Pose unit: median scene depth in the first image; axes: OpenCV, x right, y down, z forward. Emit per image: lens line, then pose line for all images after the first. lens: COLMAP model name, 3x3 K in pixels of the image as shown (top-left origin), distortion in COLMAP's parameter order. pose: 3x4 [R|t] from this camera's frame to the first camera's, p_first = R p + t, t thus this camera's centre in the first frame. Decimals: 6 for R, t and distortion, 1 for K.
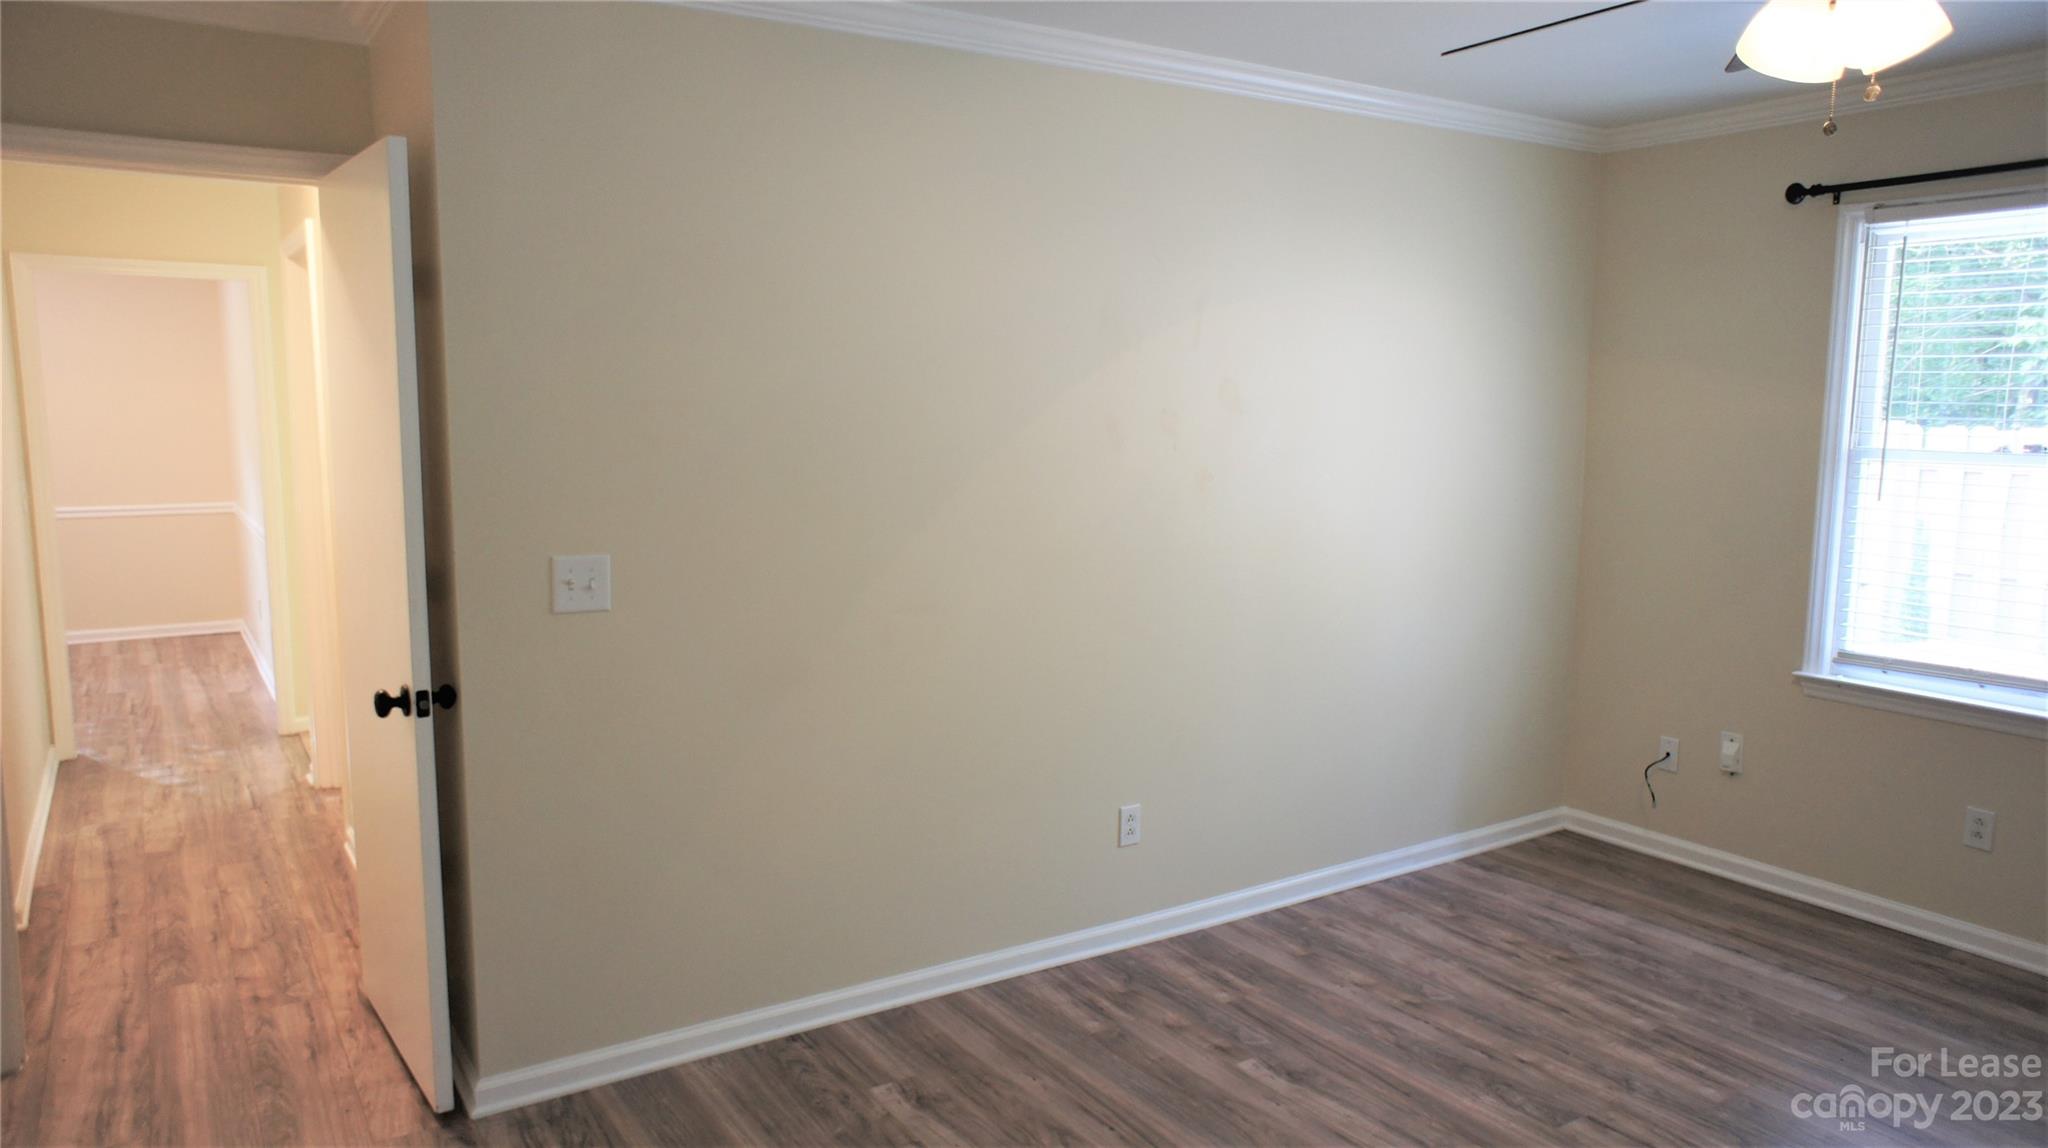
lens RADIAL K [[1388.0, 0, 1018.8], [0, 1388.0, 576.8], [0, 0, 1]] dist [-0.065674, 0.088835]
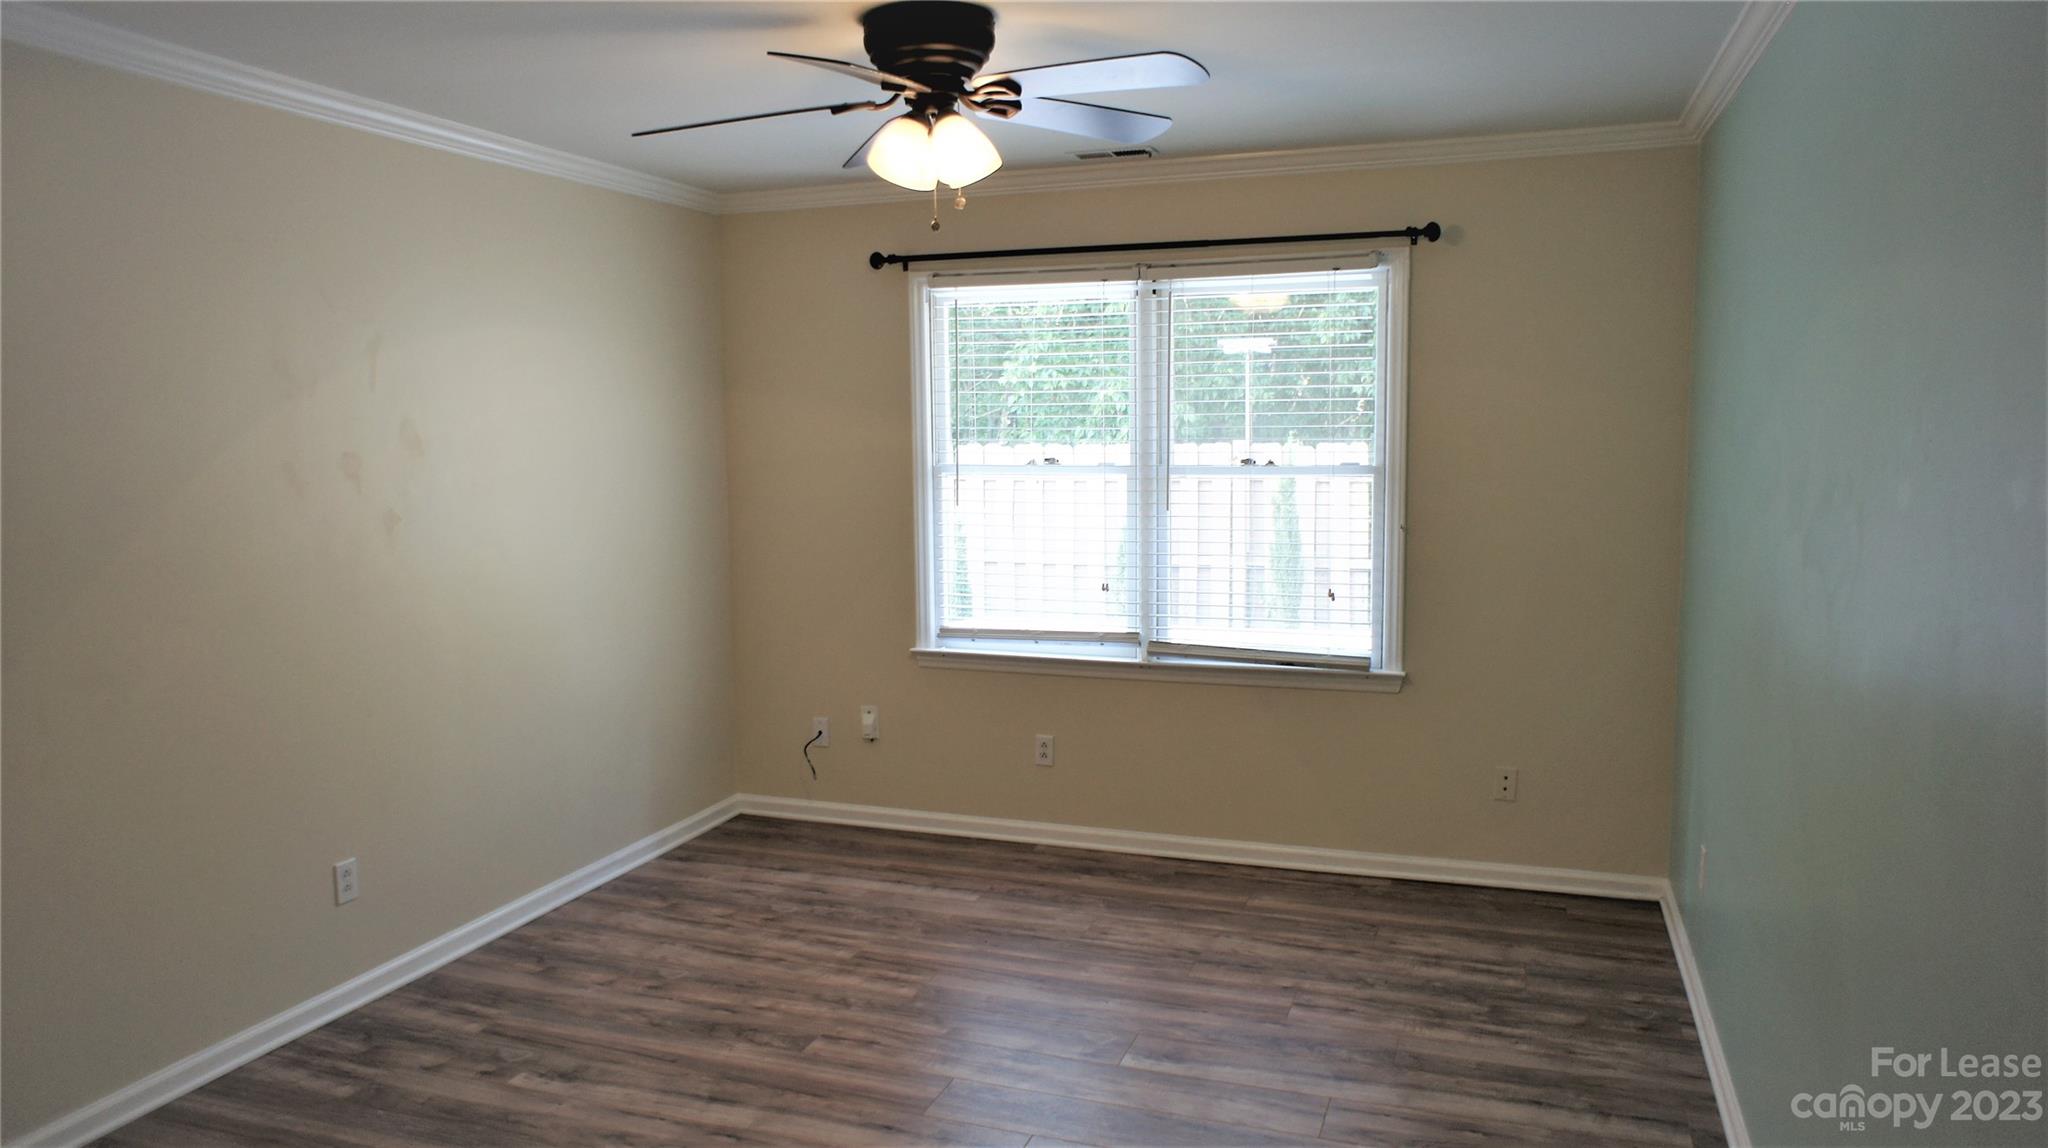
lens RADIAL K [[1388.0, 0, 1013.1], [0, 1388.0, 568.6], [0, 0, 1]] dist [-0.065674, 0.088835]
pose [[0.800208, -0.077480, 0.594697, -0.957451], [0.093849, 0.995581, 0.003429, 0.026000], [-0.592335, 0.053068, 0.803942, -0.556420]]
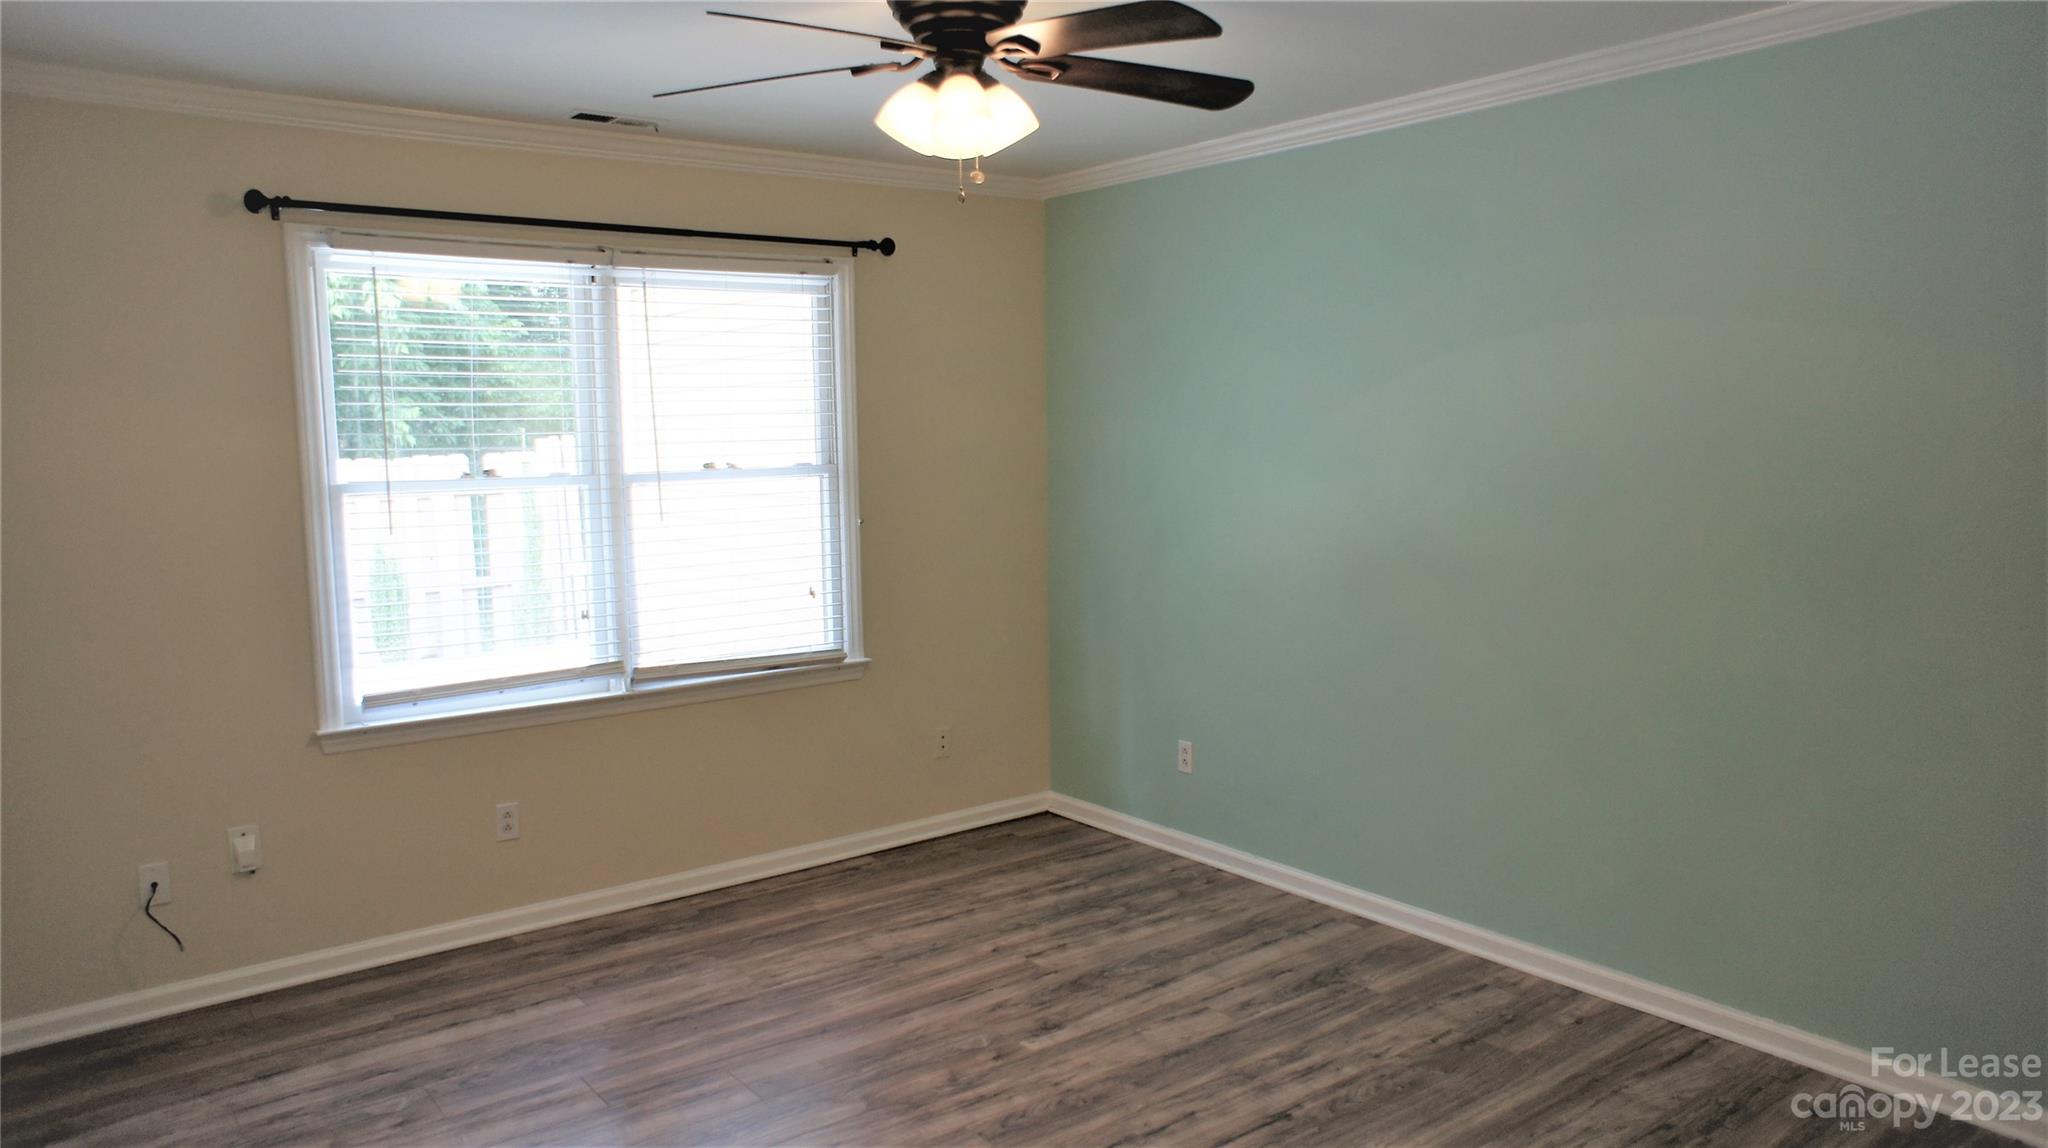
lens RADIAL K [[1388.0, 0, 1022.5], [0, 1388.0, 568.6], [0, 0, 1]] dist [-0.065674, 0.088835]
pose [[-0.080131, -0.109390, 0.990764, -3.742000], [0.144743, 0.982148, 0.120146, -0.816800], [-0.986219, 0.153033, -0.062867, 6.039282]]
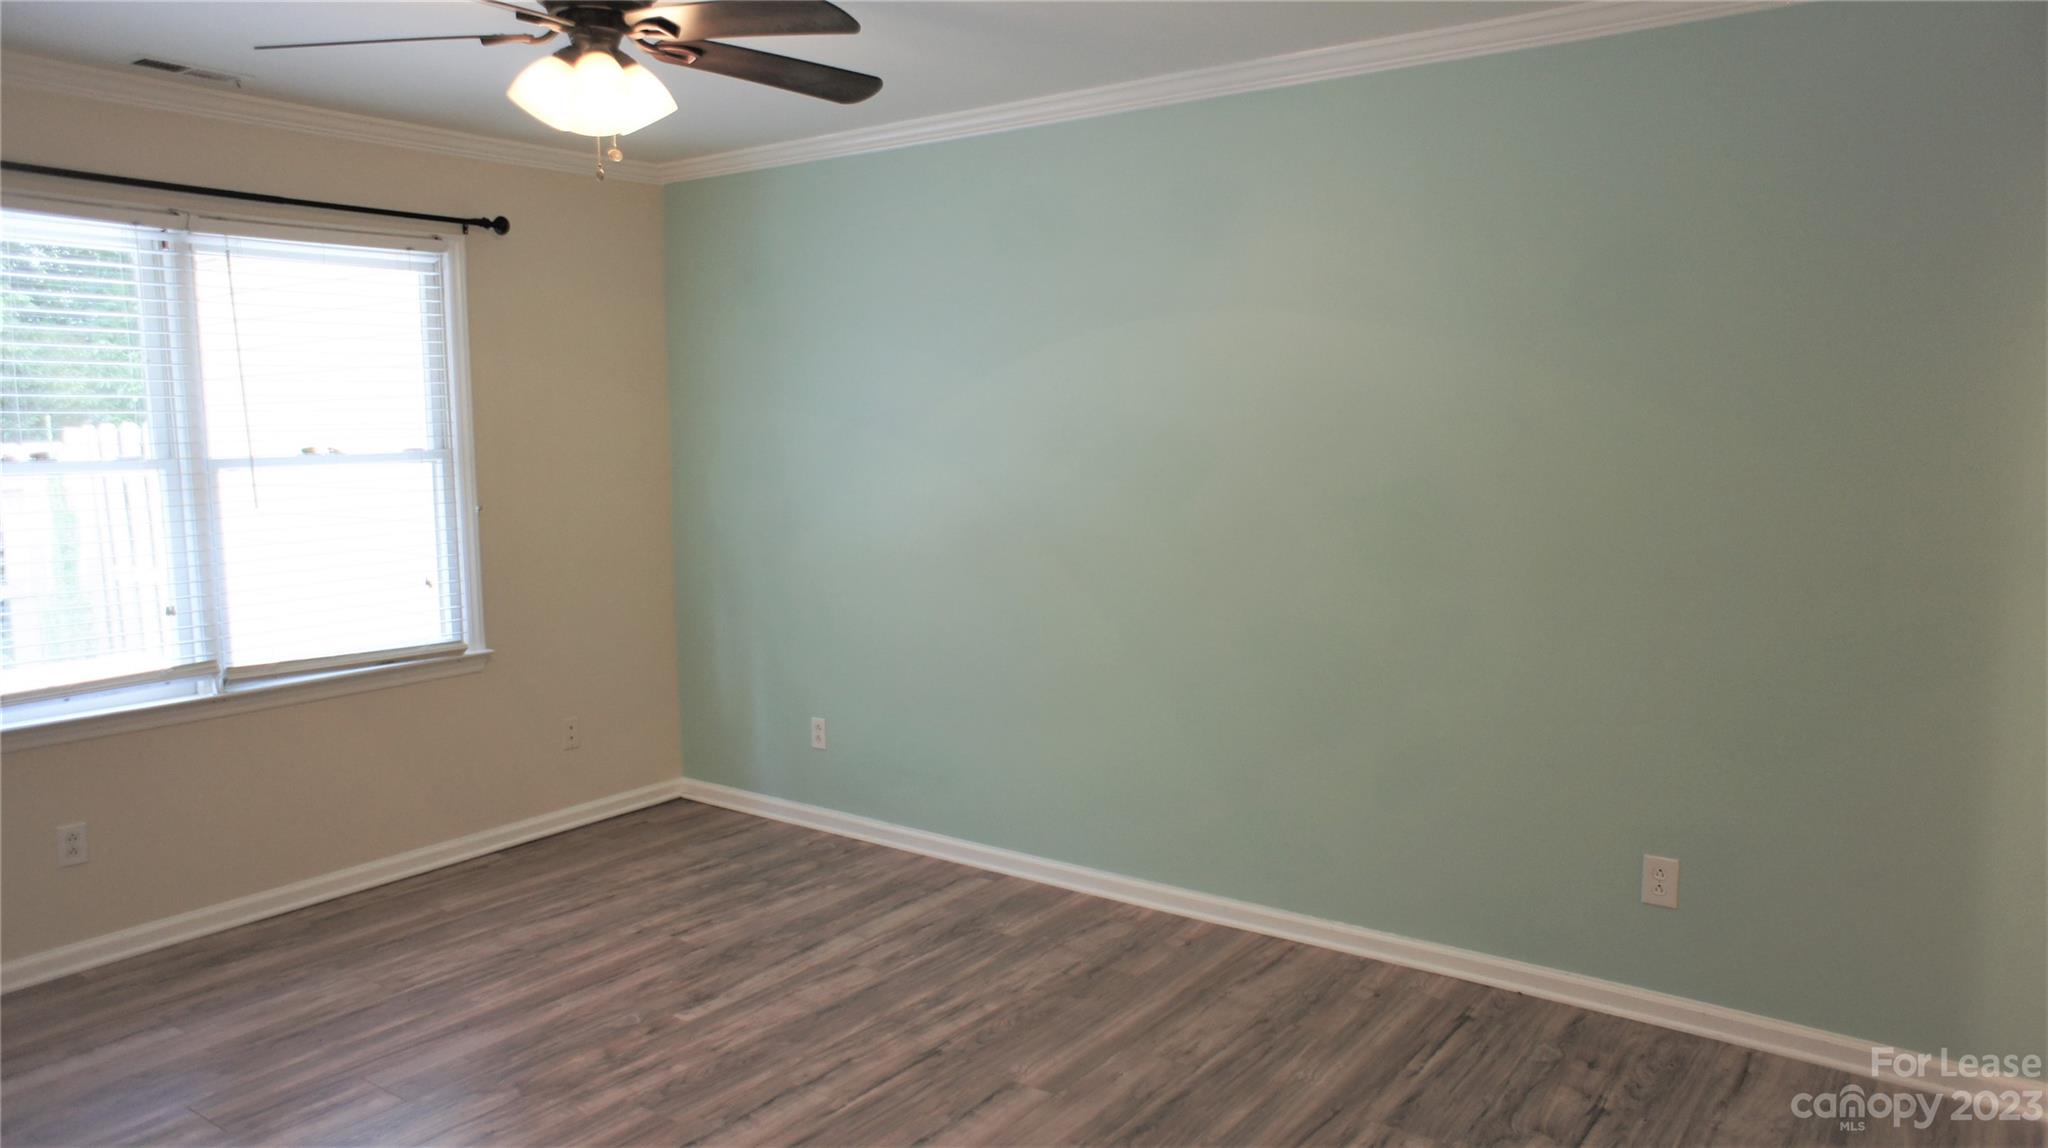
lens RADIAL K [[1388.0, 0, 1019.0], [0, 1388.0, 572.2], [0, 0, 1]] dist [-0.065674, 0.088835]
pose [[-0.353390, -0.108138, 0.929205, -4.074895], [0.129807, 0.978019, 0.163186, -0.750624], [-0.926426, 0.178285, -0.331585, 6.326542]]
